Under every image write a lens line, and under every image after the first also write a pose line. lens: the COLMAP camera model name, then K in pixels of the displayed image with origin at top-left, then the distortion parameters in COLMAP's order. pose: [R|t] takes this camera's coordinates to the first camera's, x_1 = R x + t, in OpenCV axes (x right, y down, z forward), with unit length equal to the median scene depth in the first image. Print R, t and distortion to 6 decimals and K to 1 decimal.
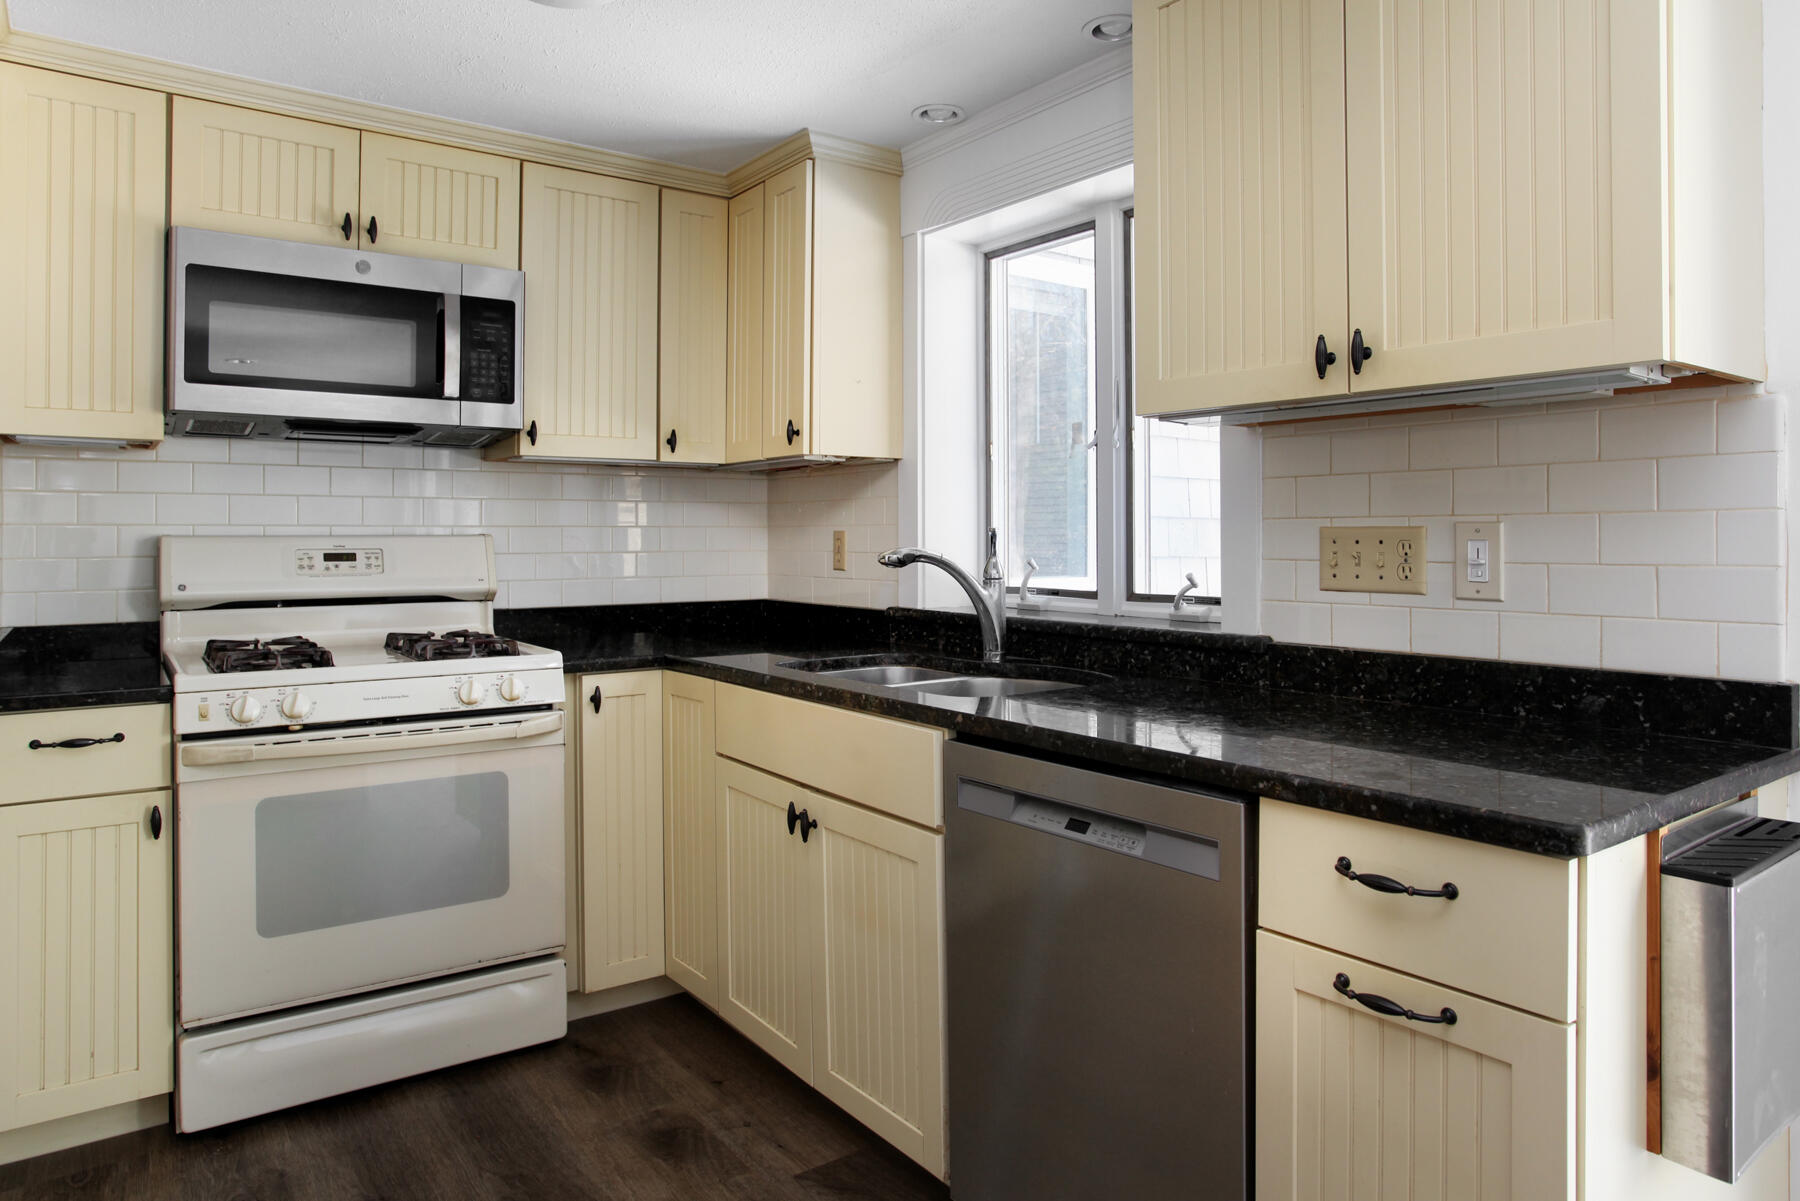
lens RADIAL K [[1098.7, 0, 903.5], [0, 1098.7, 533.9], [0, 0, 1]] dist [-0.049379, 0.032661]
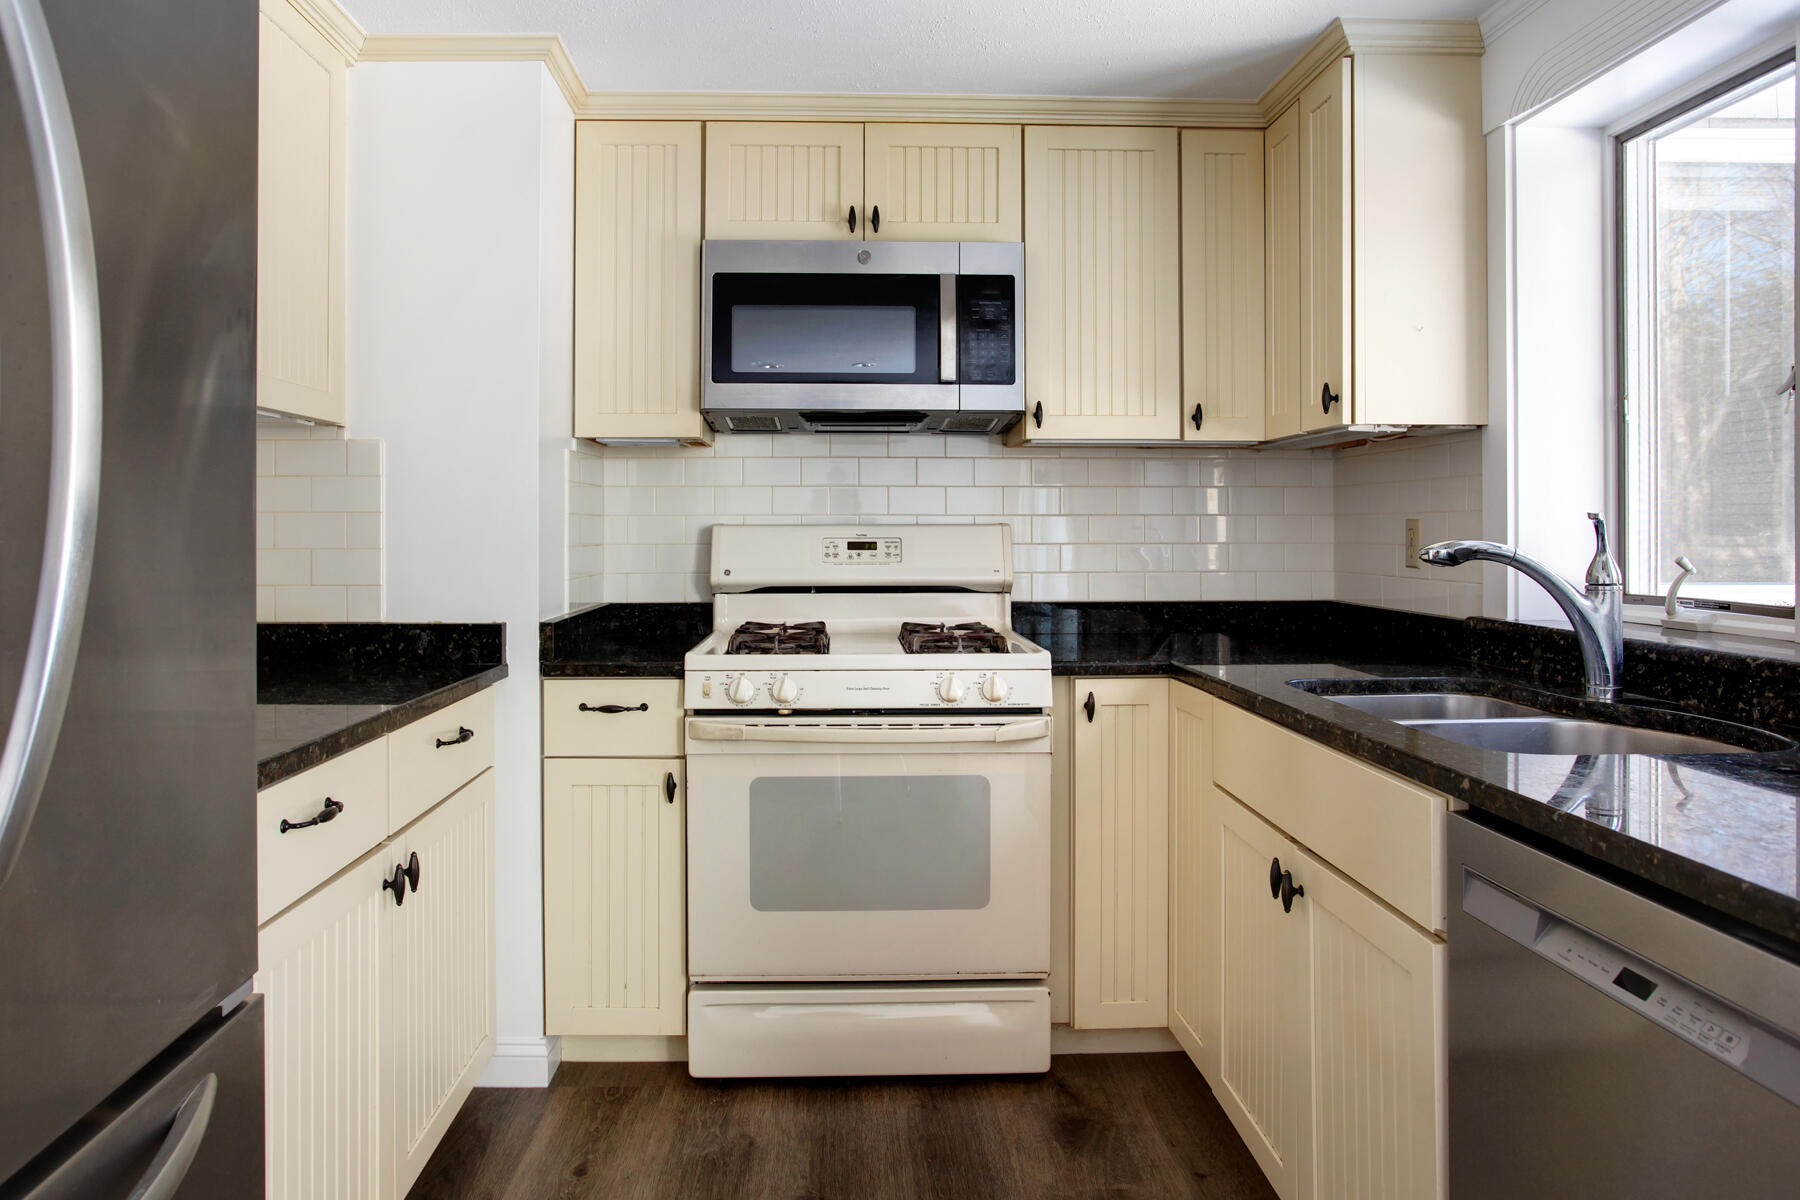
lens RADIAL K [[1127.2, 0, 895.8], [0, 1127.2, 528.9], [0, 0, 1]] dist [-0.055475, 0.055084]
pose [[0.836876, 0.001198, -0.547392, 0.095269], [0.001064, 0.999992, 0.003816, 0.001487], [0.547392, -0.003776, 0.836868, 0.144062]]
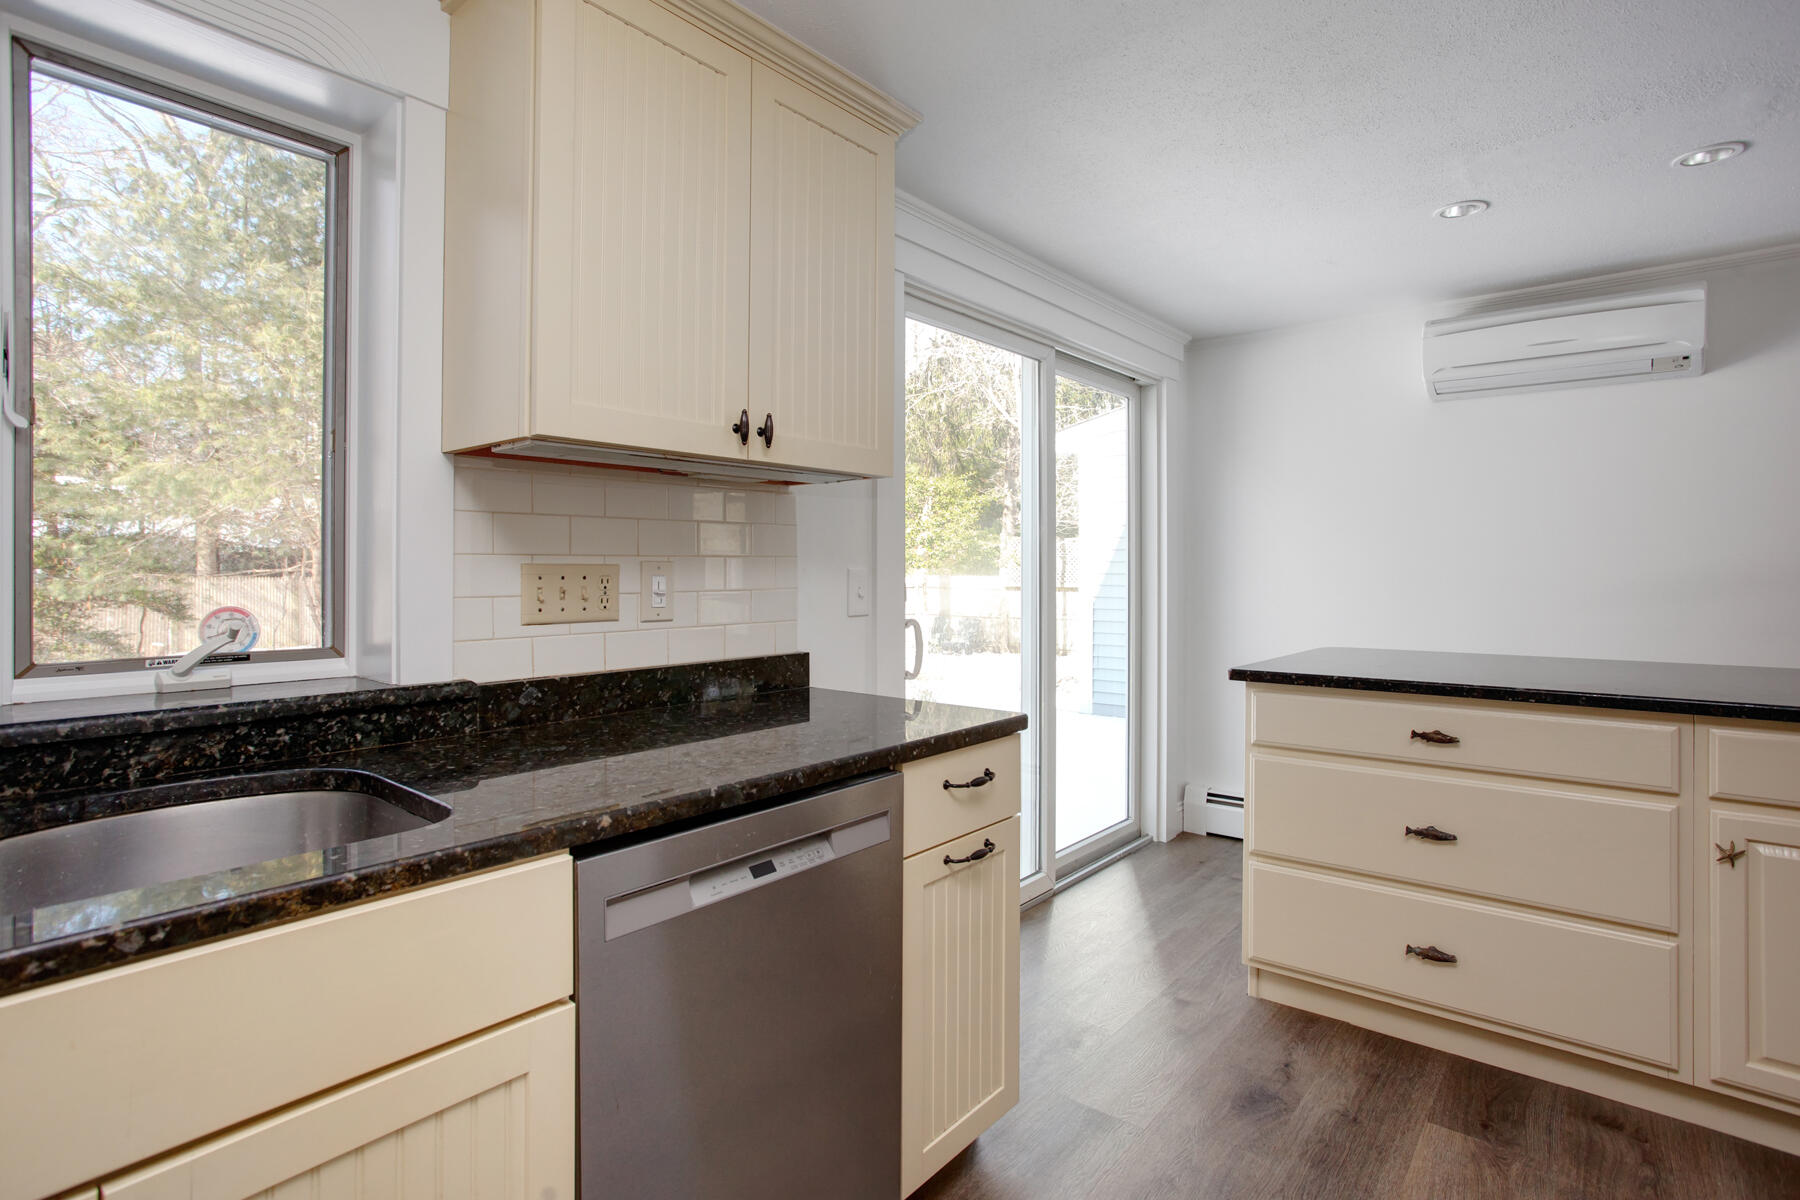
lens RADIAL K [[903.9, 0, 874.4], [0, 903.9, 569.0], [0, 0, 1]] dist [-0.061915, 0.032033]
pose [[-0.229210, 0.004430, 0.973367, -0.399394], [-0.000897, 0.999988, -0.004763, 0.001886], [-0.973377, -0.001965, -0.229203, 0.675874]]
